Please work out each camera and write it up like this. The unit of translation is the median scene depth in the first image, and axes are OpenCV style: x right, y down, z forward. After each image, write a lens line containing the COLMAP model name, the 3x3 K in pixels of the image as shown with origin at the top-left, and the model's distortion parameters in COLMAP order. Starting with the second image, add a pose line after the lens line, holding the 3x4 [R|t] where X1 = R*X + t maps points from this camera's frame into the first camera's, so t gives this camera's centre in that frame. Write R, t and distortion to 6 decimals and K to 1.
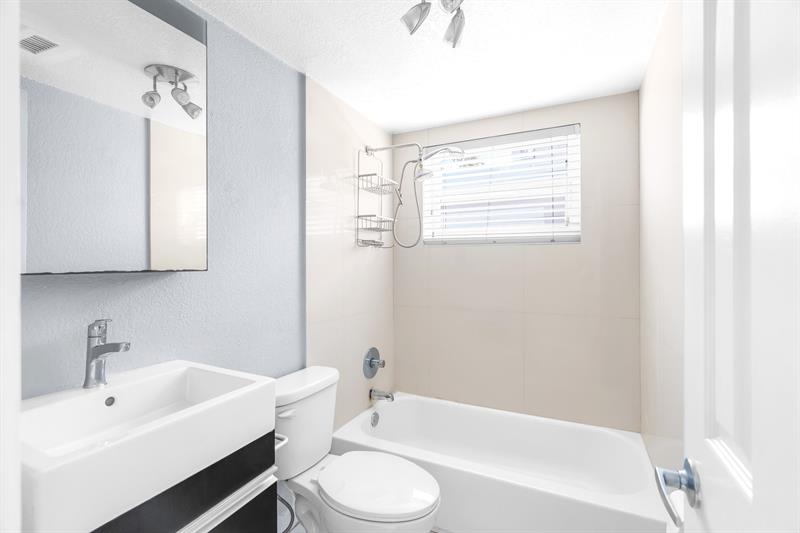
lens RADIAL K [[365.0, 0, 397.9], [0, 365.0, 263.8], [0, 0, 1]] dist [0.016242, 0.000215]
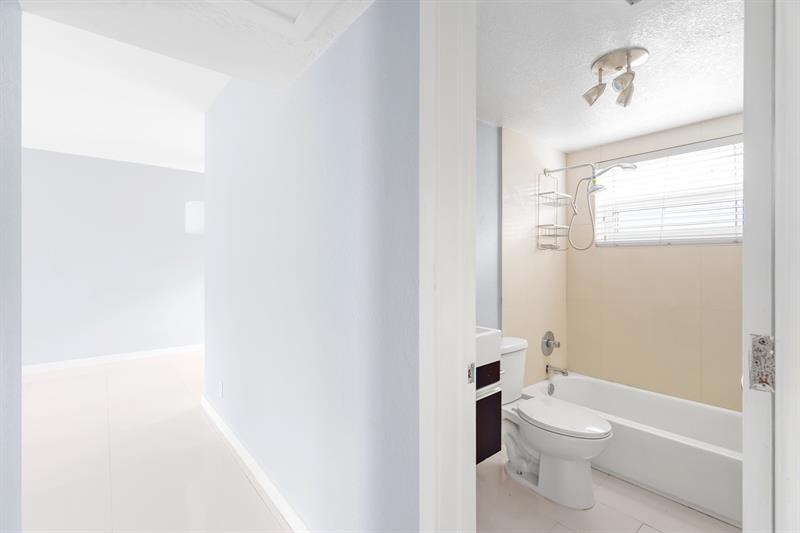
lens RADIAL K [[365.0, 0, 406.9], [0, 365.0, 264.6], [0, 0, 1]] dist [0.016242, 0.000215]
pose [[0.923465, 0.003637, -0.383664, -0.040316], [-0.003855, 0.999993, 0.000200, 0.006132], [0.383662, 0.001294, 0.923473, -0.340421]]
